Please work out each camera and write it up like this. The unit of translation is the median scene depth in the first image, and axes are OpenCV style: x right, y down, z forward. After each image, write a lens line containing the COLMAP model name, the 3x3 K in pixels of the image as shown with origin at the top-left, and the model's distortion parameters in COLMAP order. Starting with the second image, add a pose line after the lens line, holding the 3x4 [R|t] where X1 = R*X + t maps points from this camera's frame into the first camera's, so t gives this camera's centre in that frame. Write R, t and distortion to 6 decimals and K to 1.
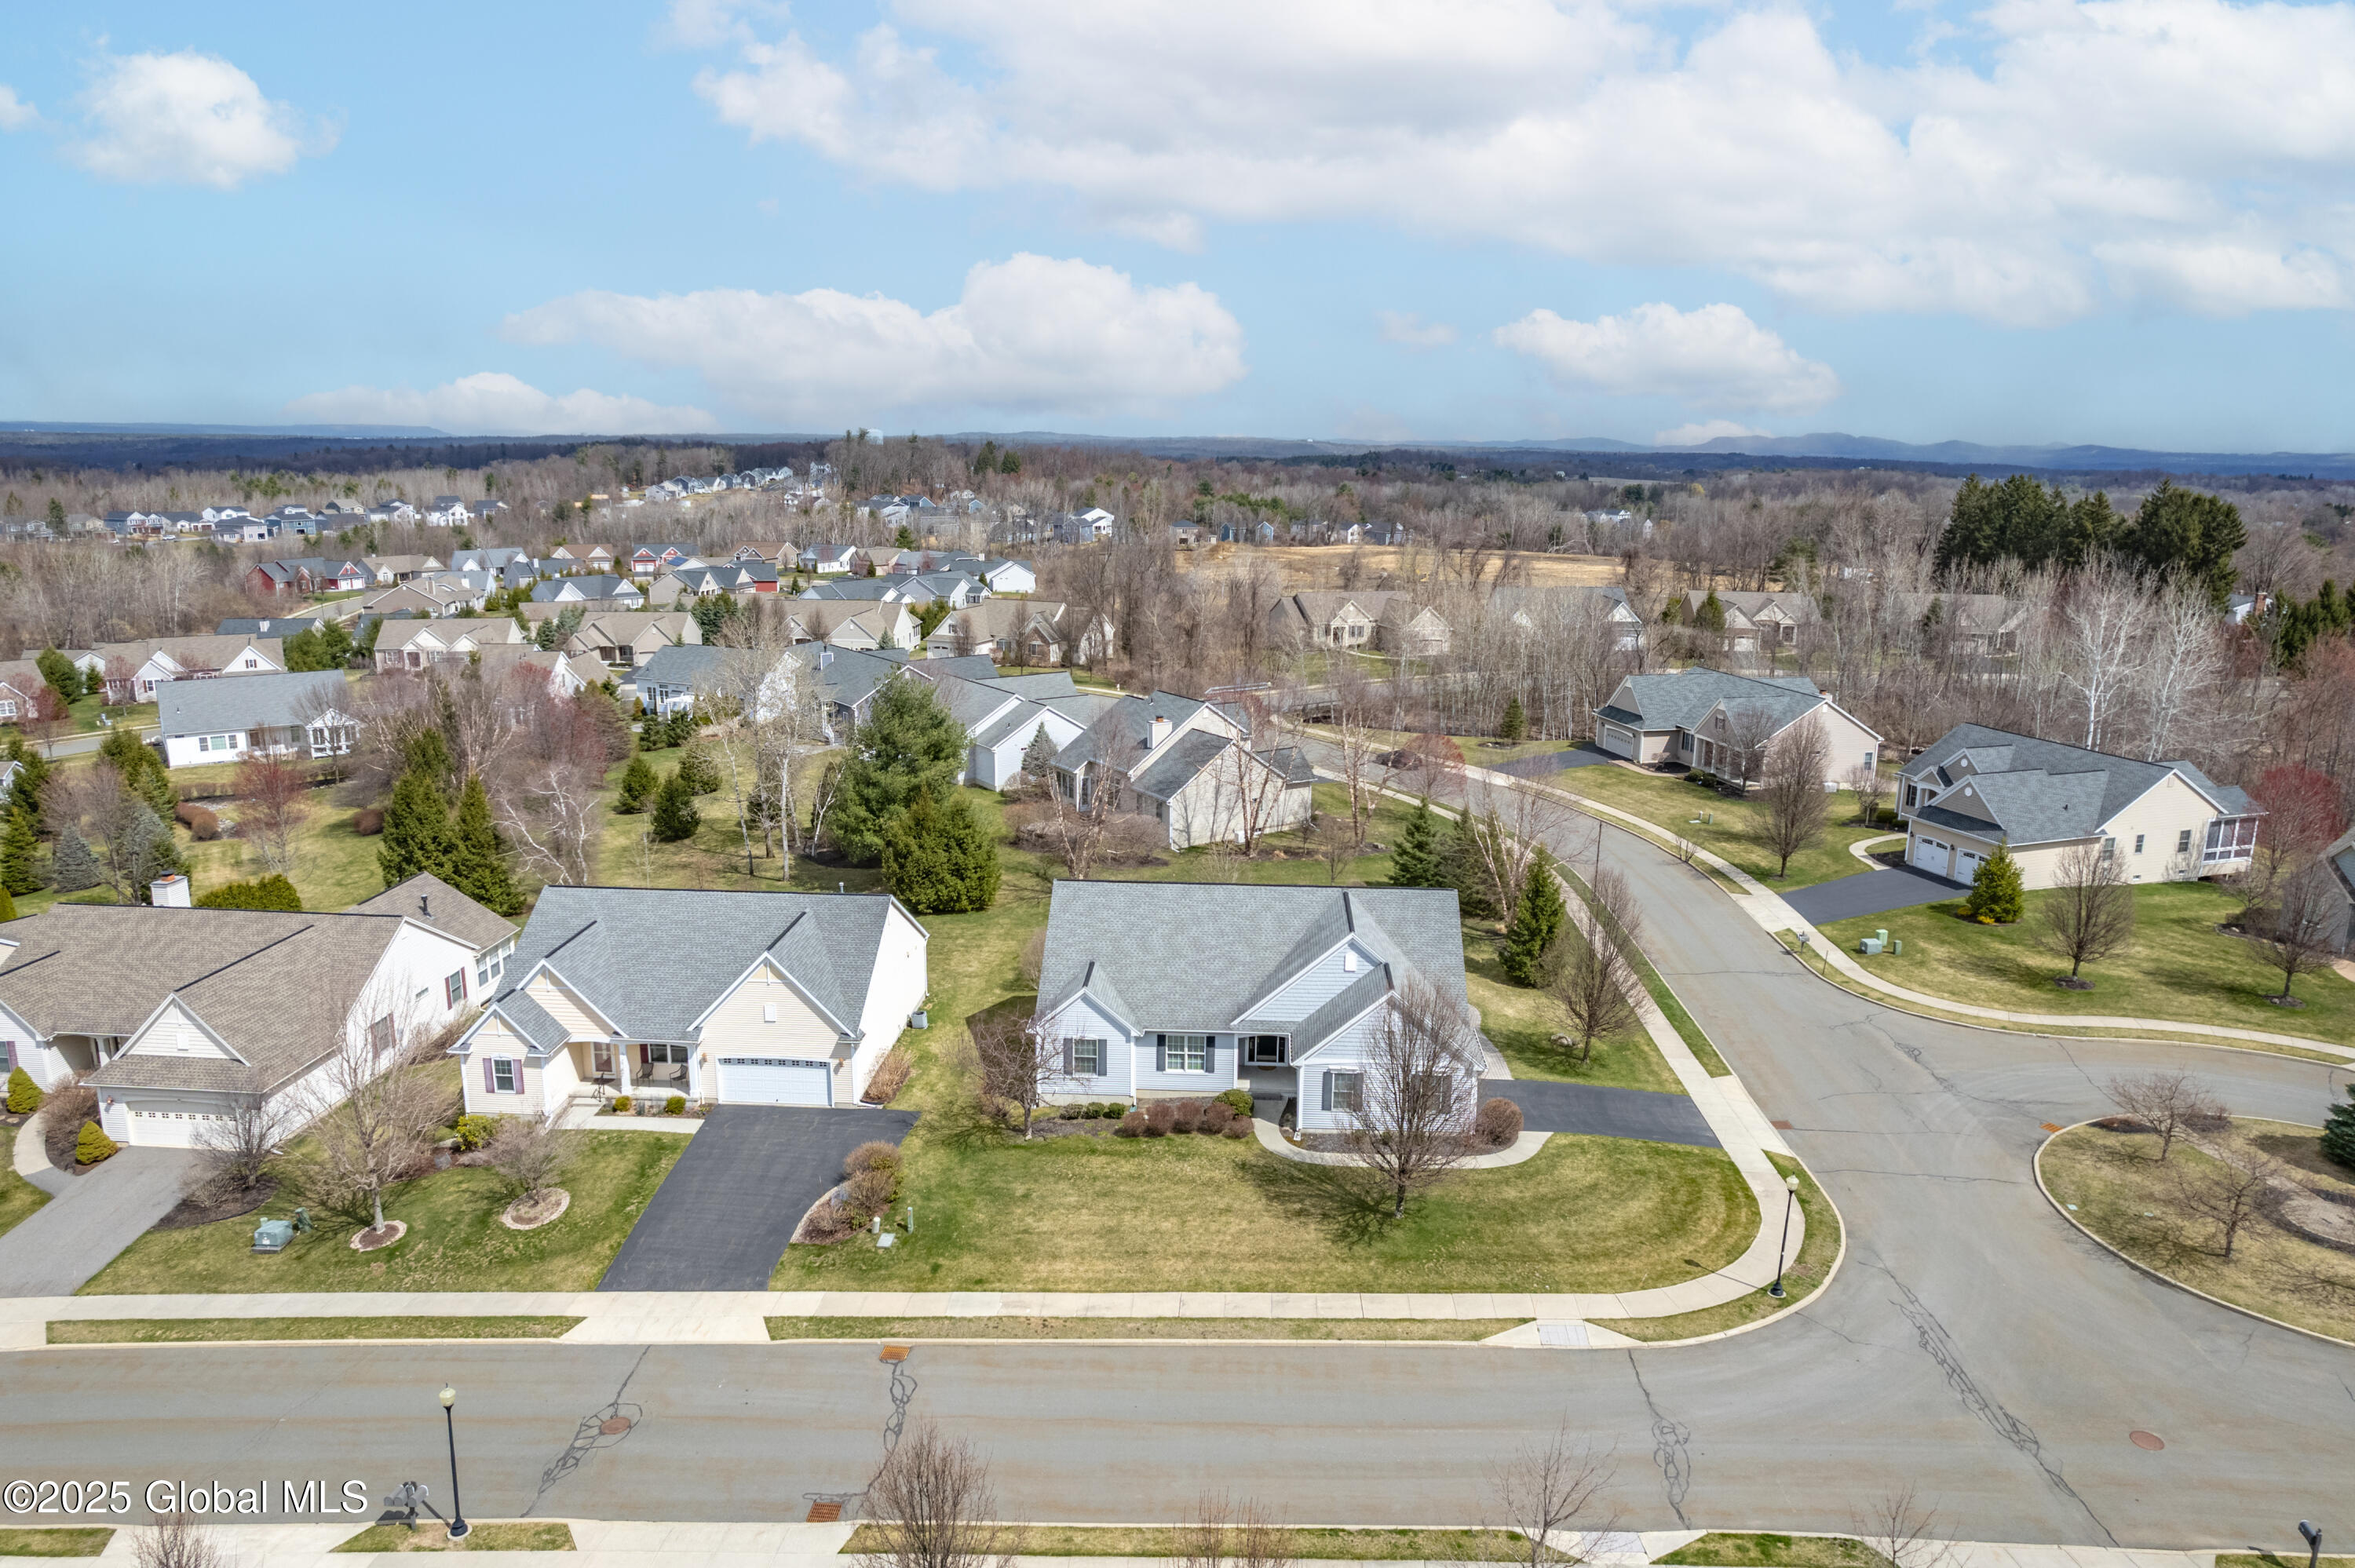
lens RADIAL K [[1495.6, 0, 1210.9], [0, 1495.6, 784.0], [0, 0, 1]] dist [-0.079229, 0.064459]
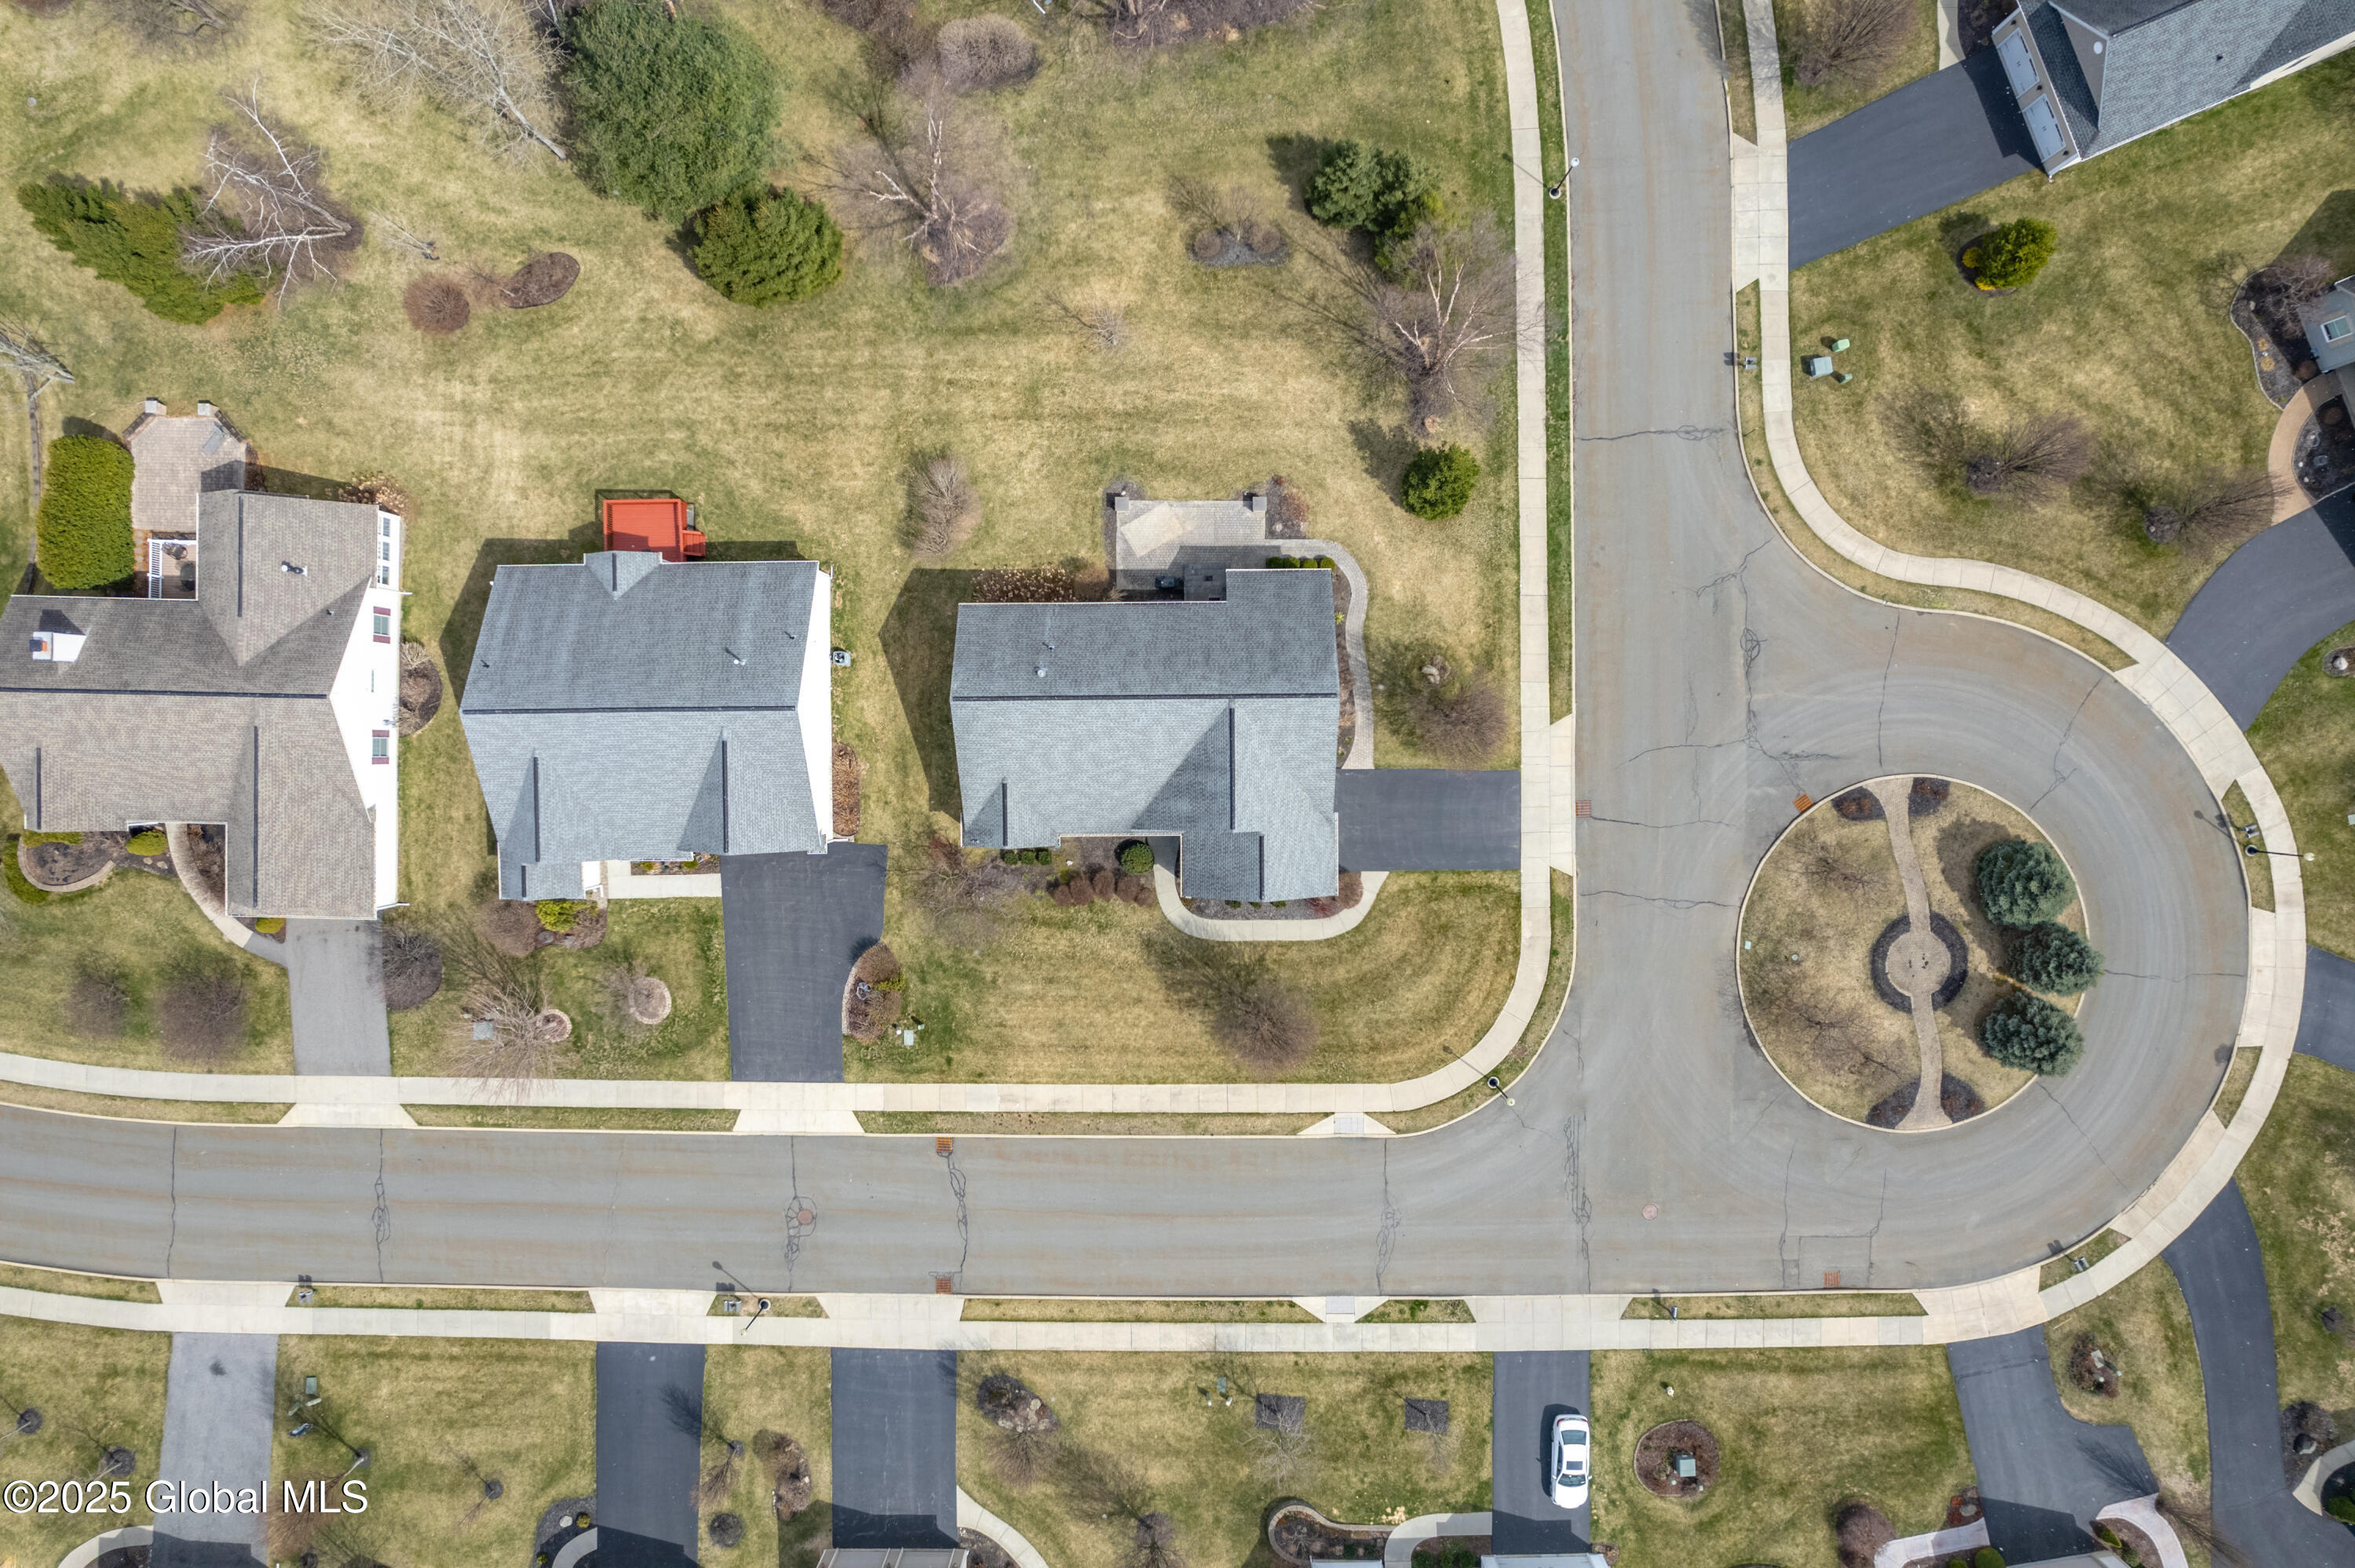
lens RADIAL K [[1495.6, 0, 1210.9], [0, 1495.6, 784.0], [0, 0, 1]] dist [-0.079229, 0.064459]
pose [[0.999026, -0.043793, -0.005442, 0.100614], [0.015179, 0.225222, 0.974189, -1.194094], [-0.041438, -0.973323, 0.225668, 0.906941]]
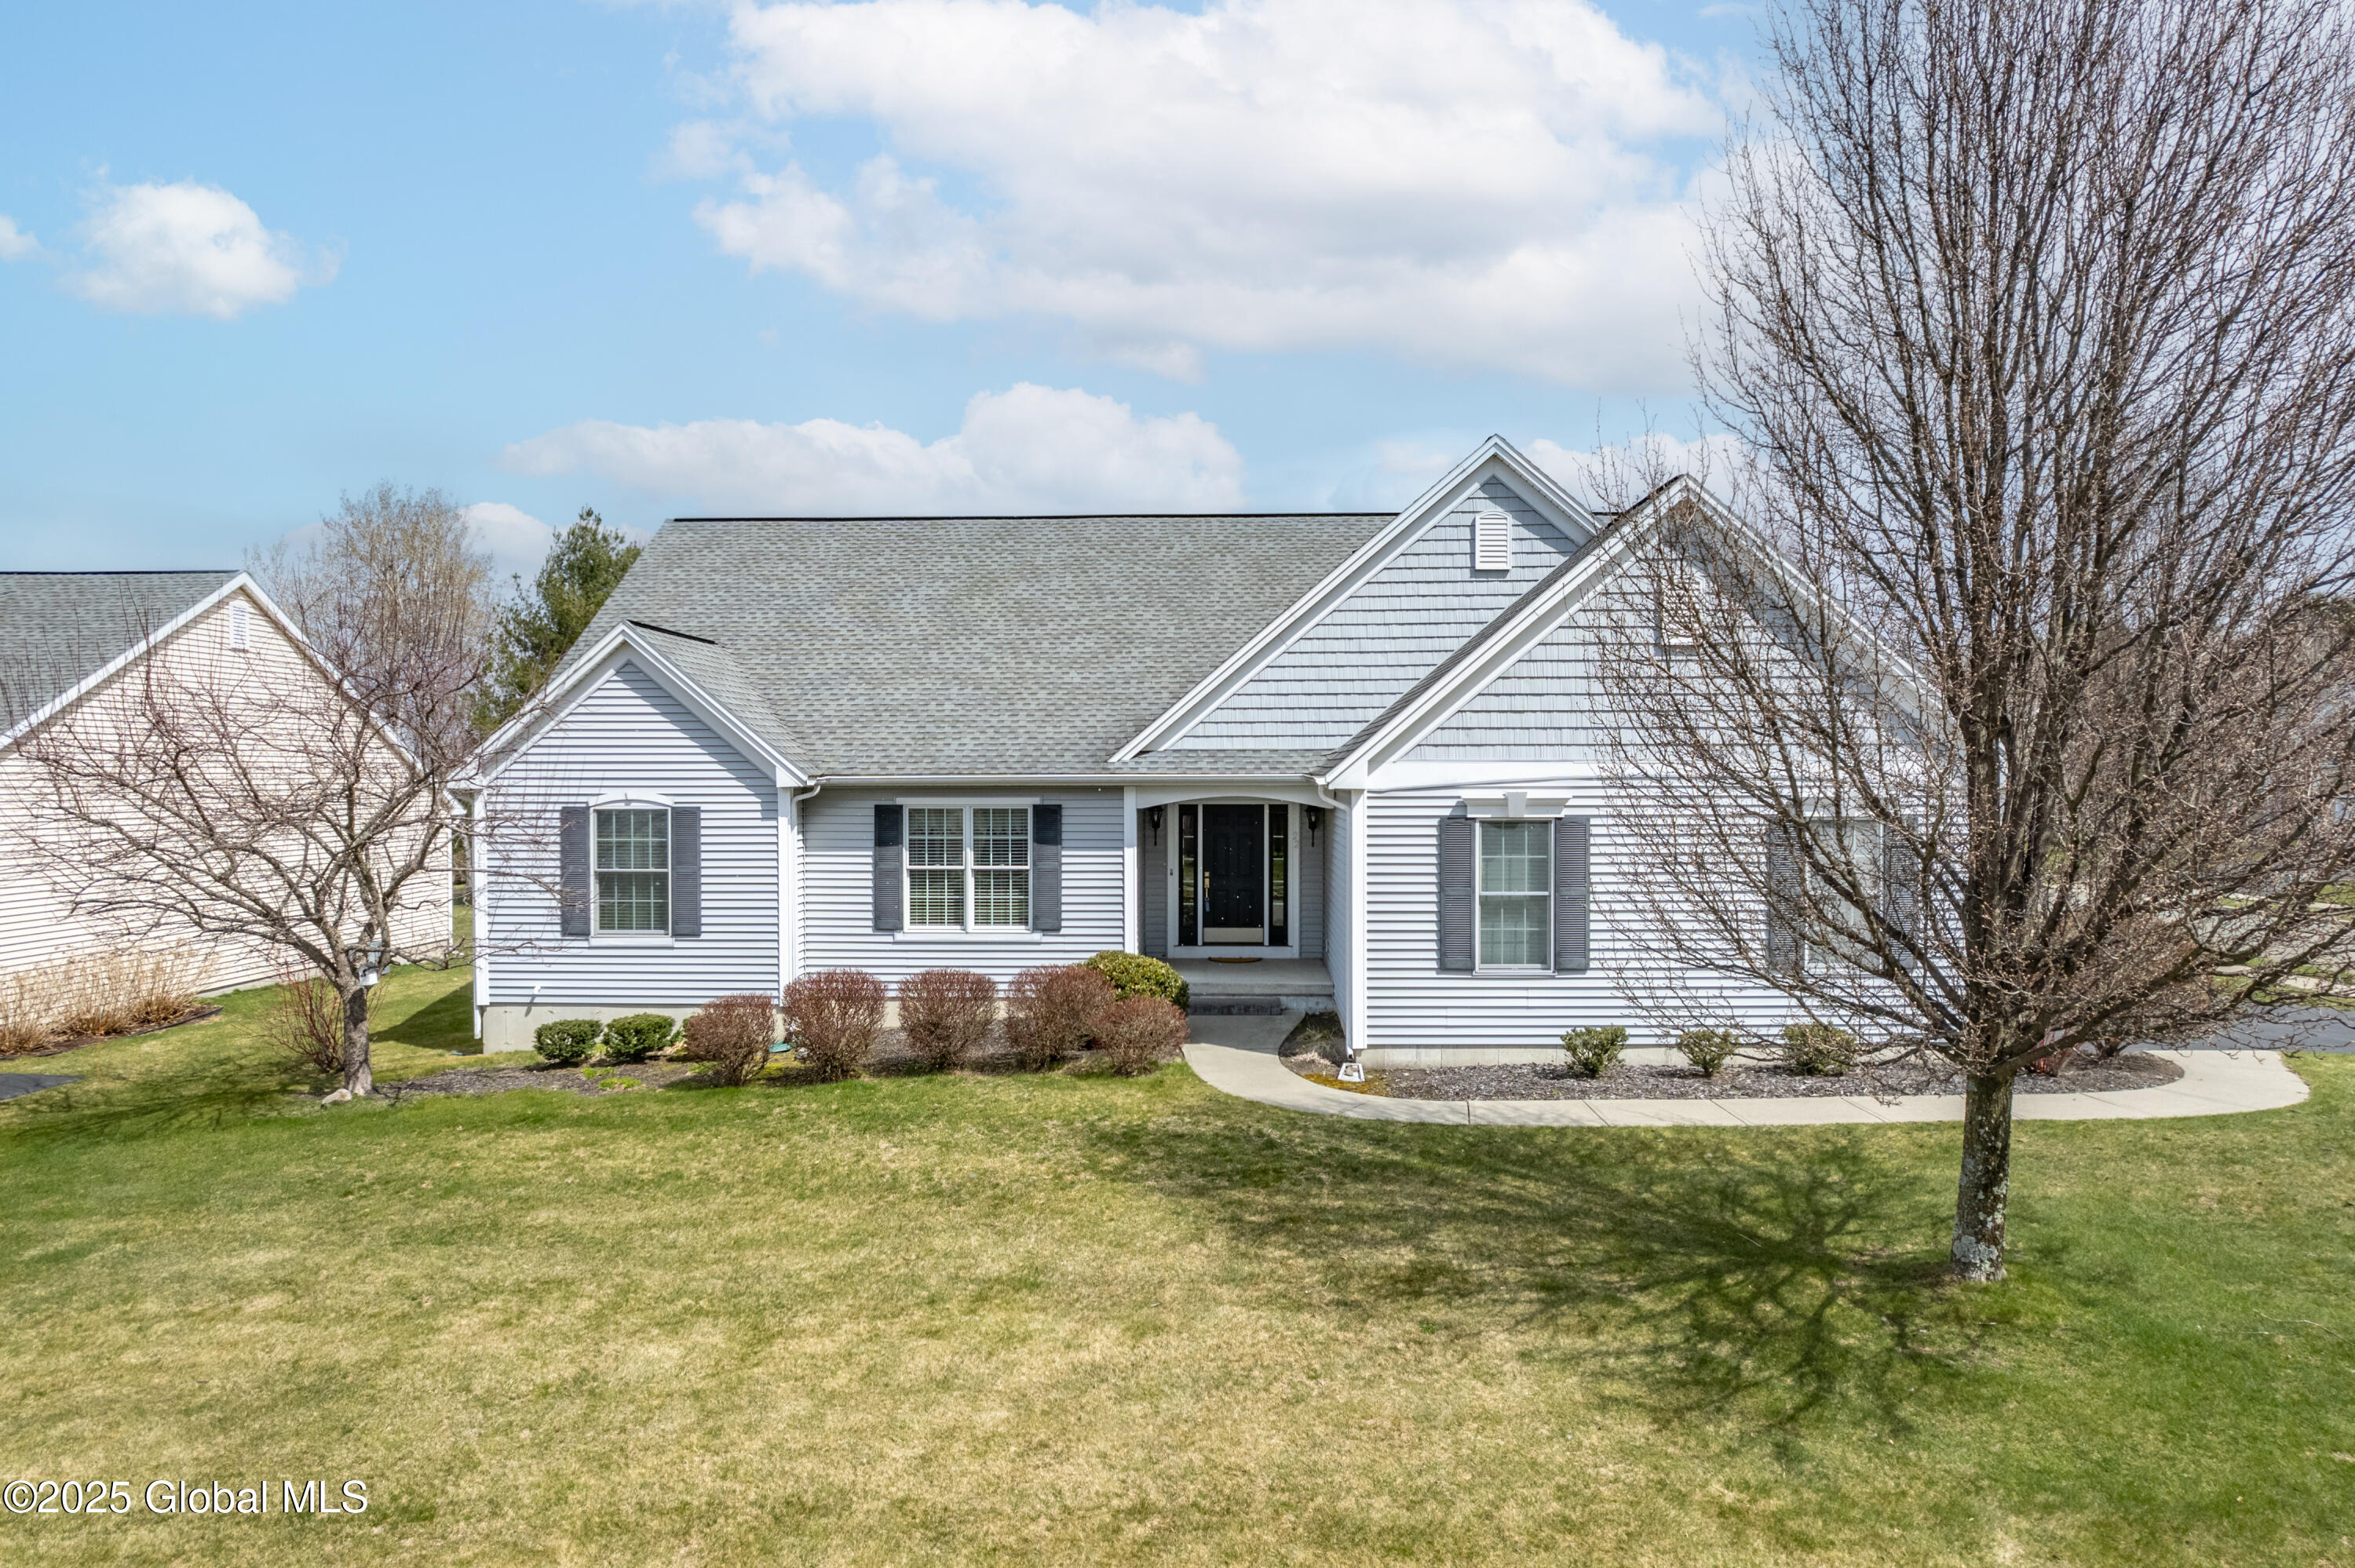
lens RADIAL K [[1495.6, 0, 1210.9], [0, 1495.6, 784.0], [0, 0, 1]] dist [-0.079229, 0.064459]
pose [[0.999721, -0.014956, 0.018298, 0.033483], [0.018437, 0.977962, -0.207968, 0.273994], [-0.014784, 0.208247, 0.977964, 0.834269]]
